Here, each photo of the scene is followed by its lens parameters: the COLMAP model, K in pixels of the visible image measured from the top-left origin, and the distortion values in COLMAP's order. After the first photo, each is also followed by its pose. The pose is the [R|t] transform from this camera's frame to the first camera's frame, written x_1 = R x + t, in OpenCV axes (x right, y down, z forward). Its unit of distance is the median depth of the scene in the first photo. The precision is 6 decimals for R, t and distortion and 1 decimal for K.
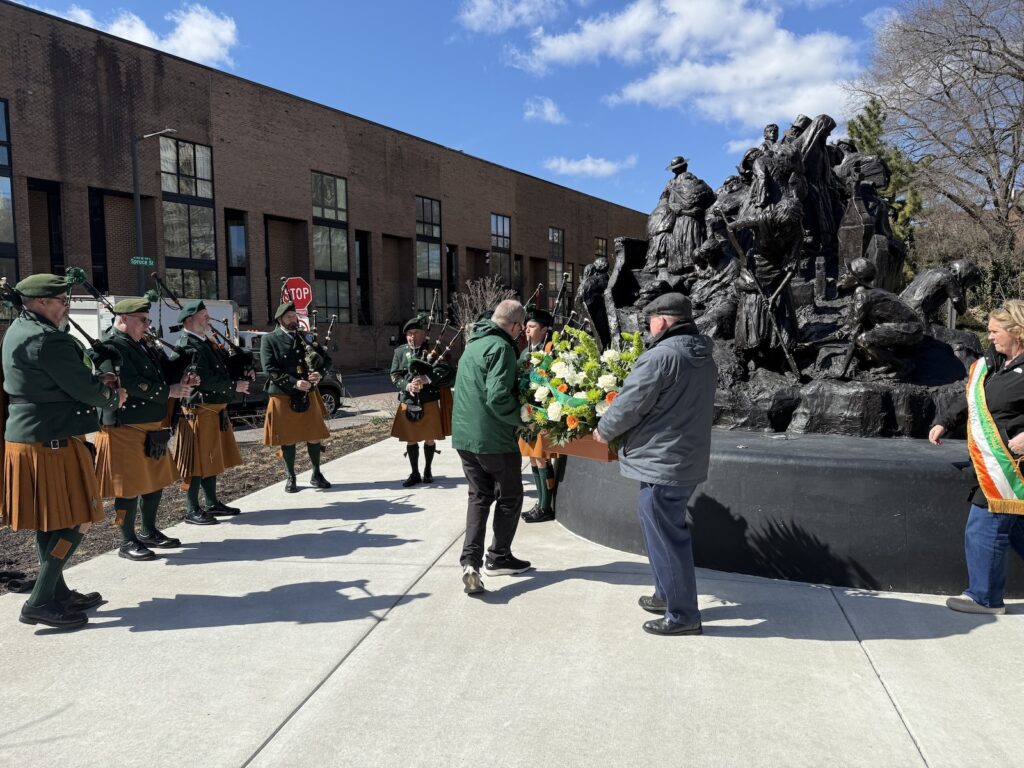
lens RADIAL K [[715.1, 0, 509.5], [0, 715.1, 387.2], [0, 0, 1]] dist [0.056209, -0.063301]
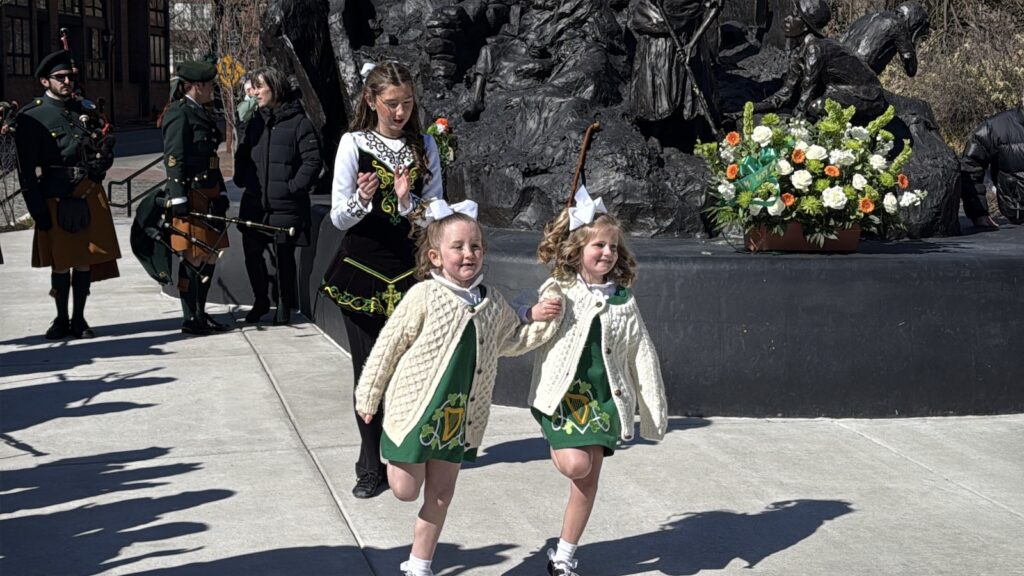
lens RADIAL K [[1573.0, 0, 492.8], [0, 1573.0, 299.6], [0, 0, 1]] dist [0.132502, 0.000000]
pose [[0.898486, -0.038817, 0.437282, -0.491292], [0.016114, 0.998328, 0.055511, 0.032376], [-0.438706, -0.042829, 0.897610, -0.297349]]
